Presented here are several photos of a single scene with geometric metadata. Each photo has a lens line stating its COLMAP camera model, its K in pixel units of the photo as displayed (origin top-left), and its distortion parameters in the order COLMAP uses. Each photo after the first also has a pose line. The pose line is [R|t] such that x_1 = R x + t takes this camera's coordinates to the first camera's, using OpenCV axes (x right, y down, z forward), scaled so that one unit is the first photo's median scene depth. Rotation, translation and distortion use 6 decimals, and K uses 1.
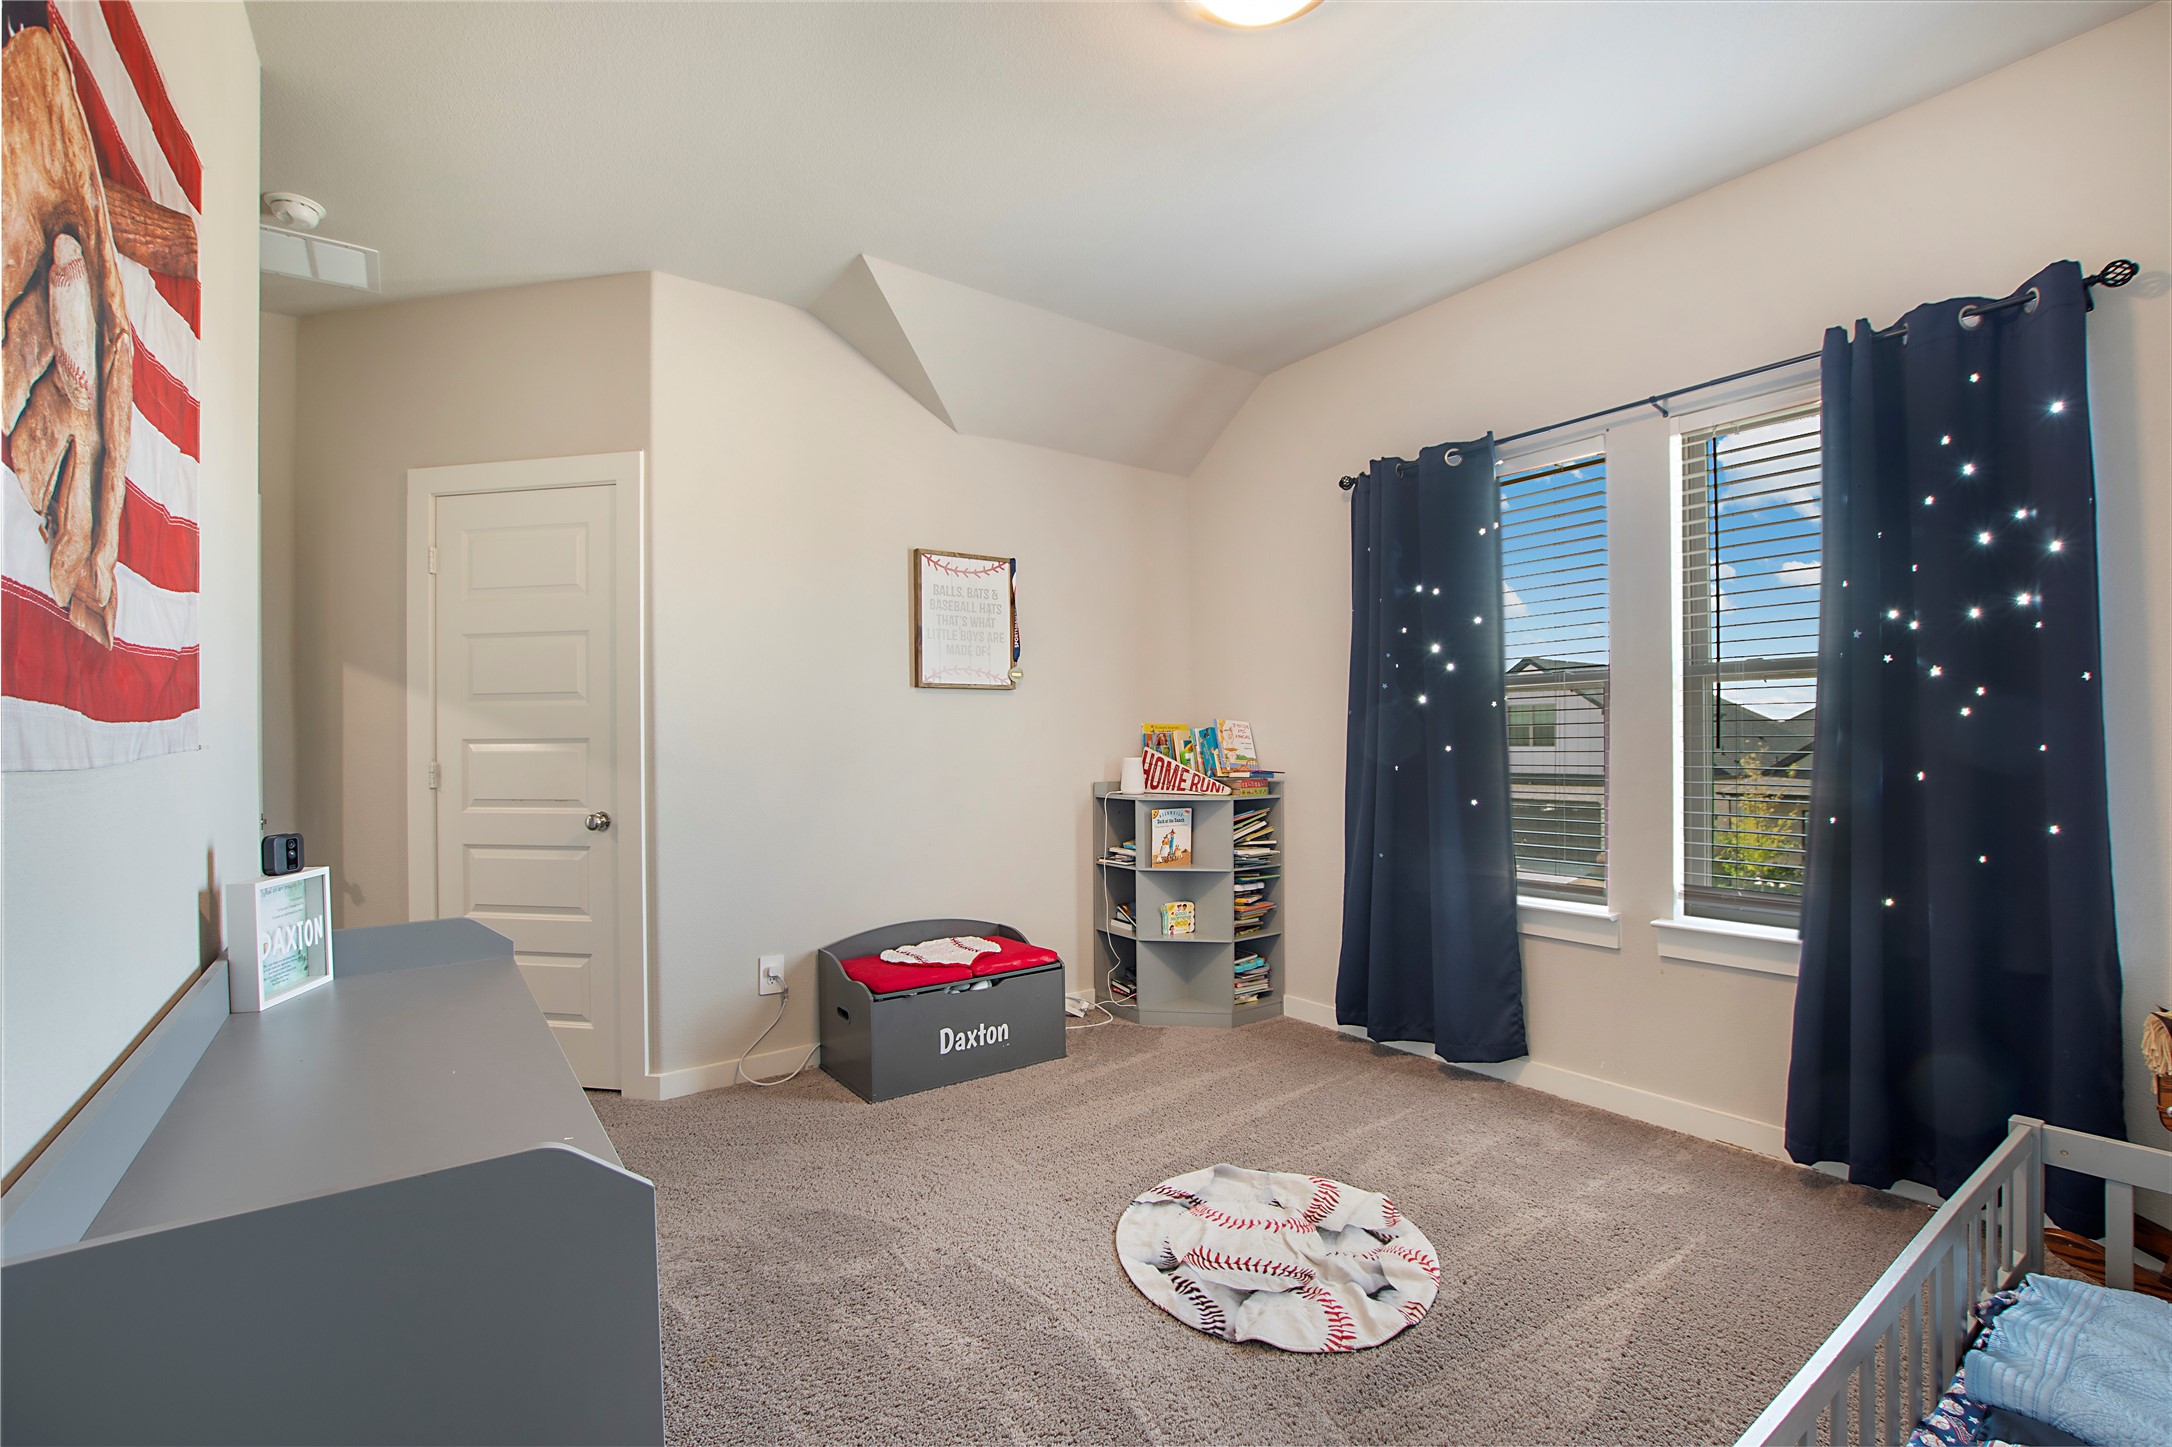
lens RADIAL K [[957.6, 0, 1091.6], [0, 957.6, 738.9], [0, 0, 1]] dist [-0.036158, 0.006433]
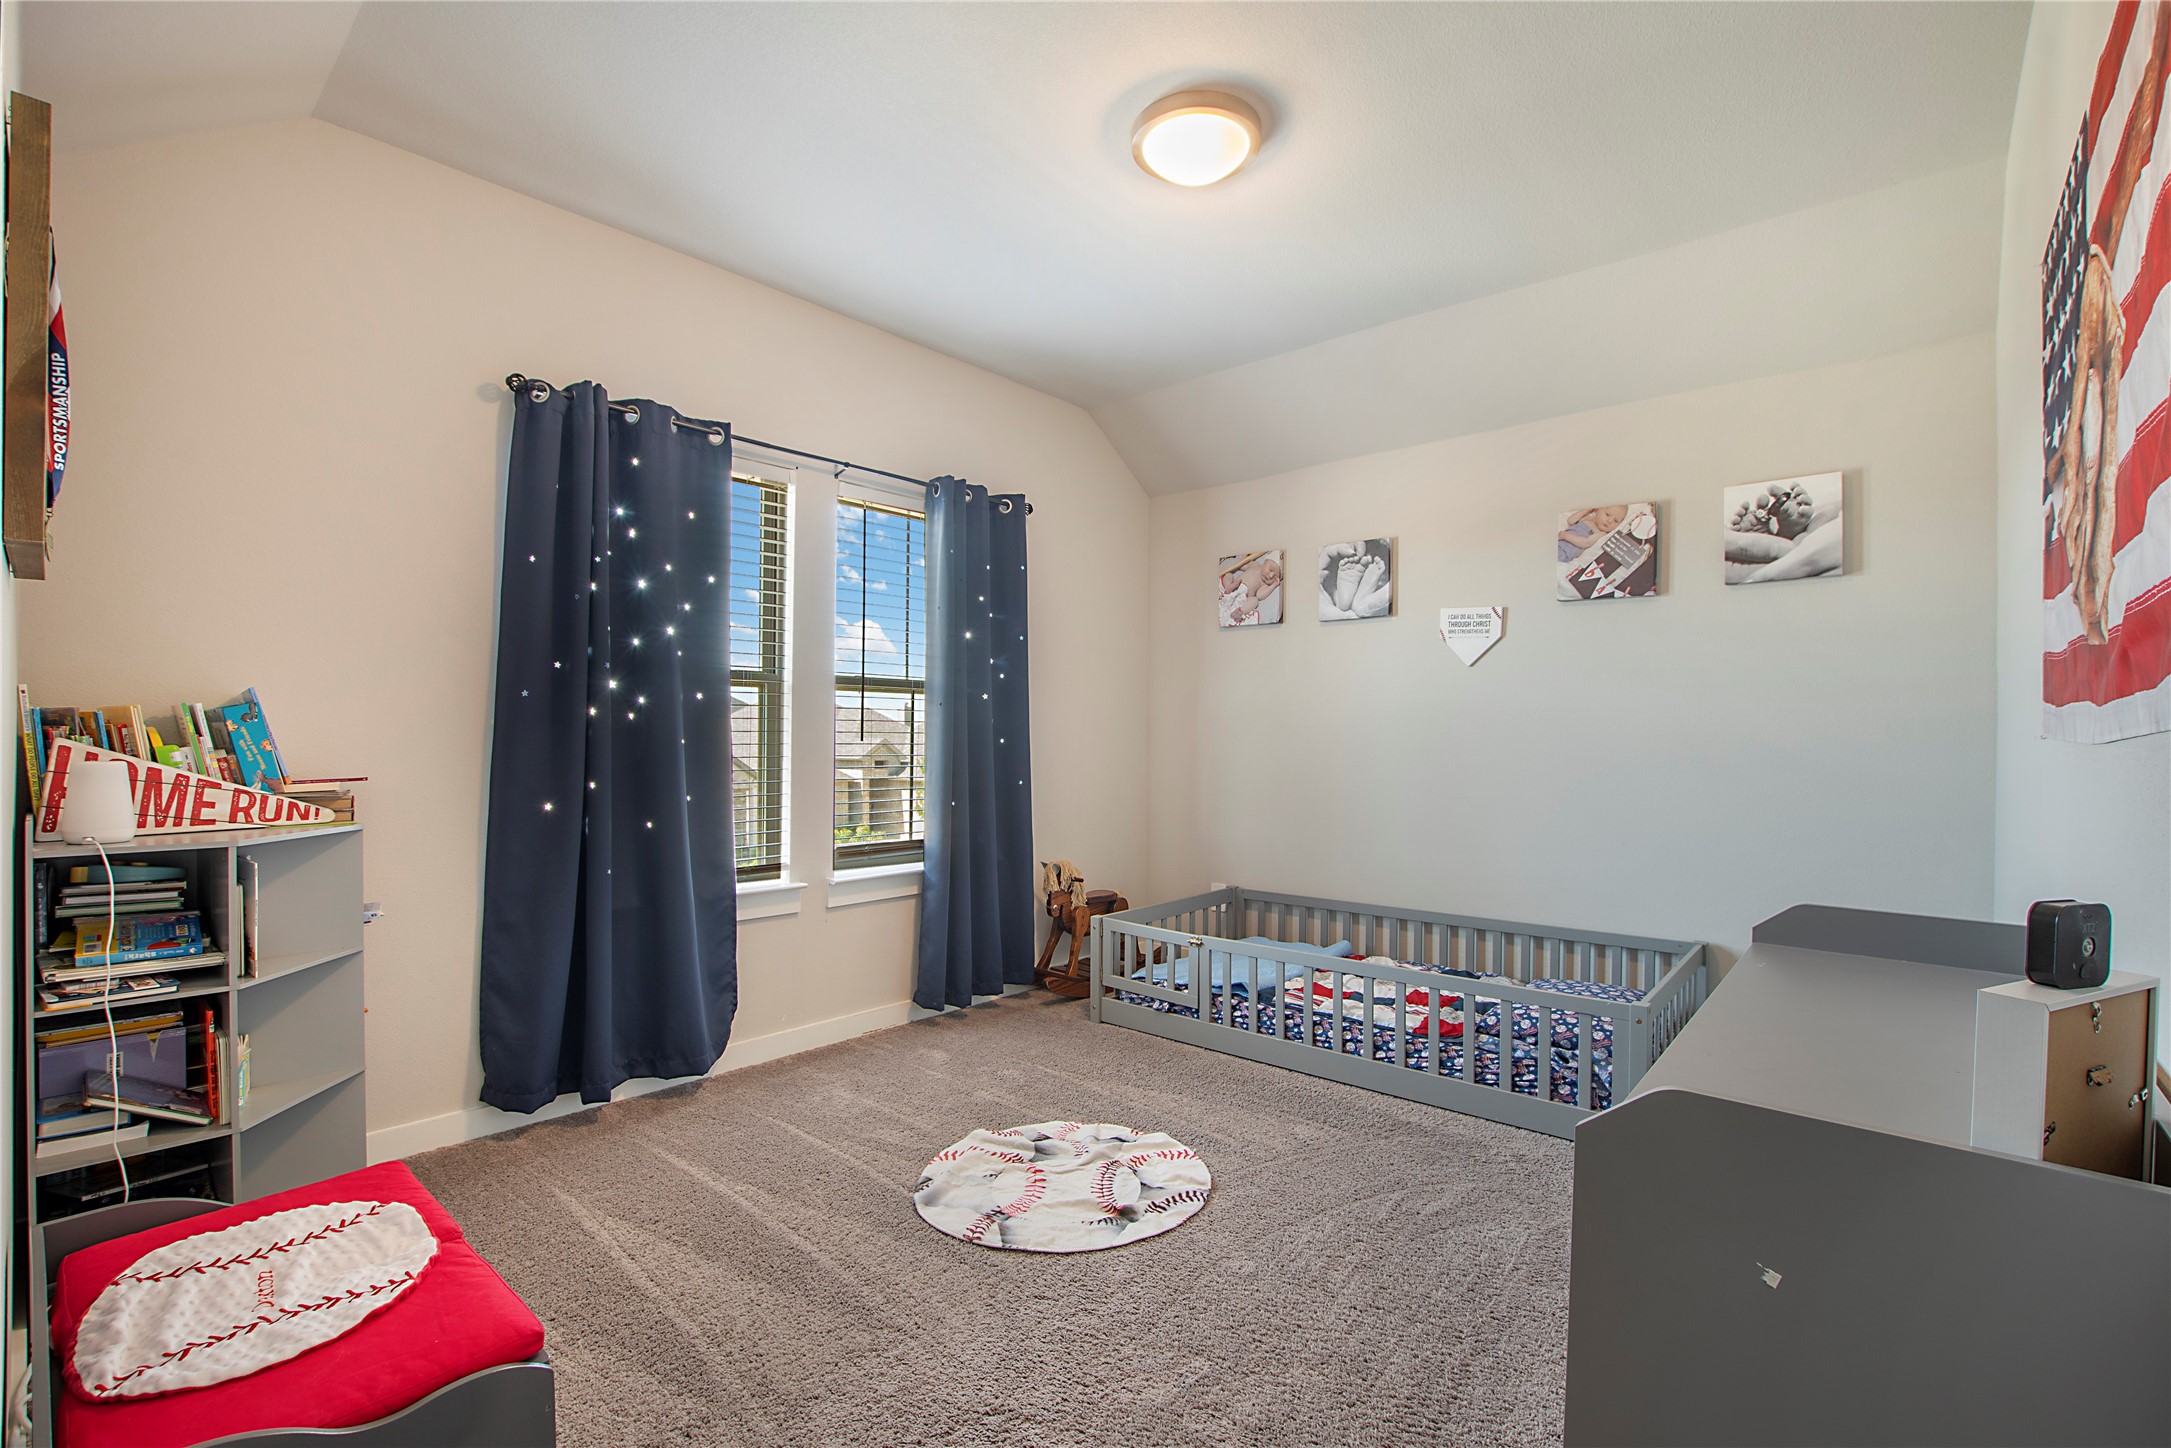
lens RADIAL K [[957.2, 0, 1091.1], [0, 957.2, 739.4], [0, 0, 1]] dist [-0.036158, 0.006433]
pose [[-0.226030, 0.007071, 0.974095, -0.640548], [0.000062, 0.999974, -0.007244, 0.016681], [-0.974120, -0.001577, -0.226025, 0.859065]]
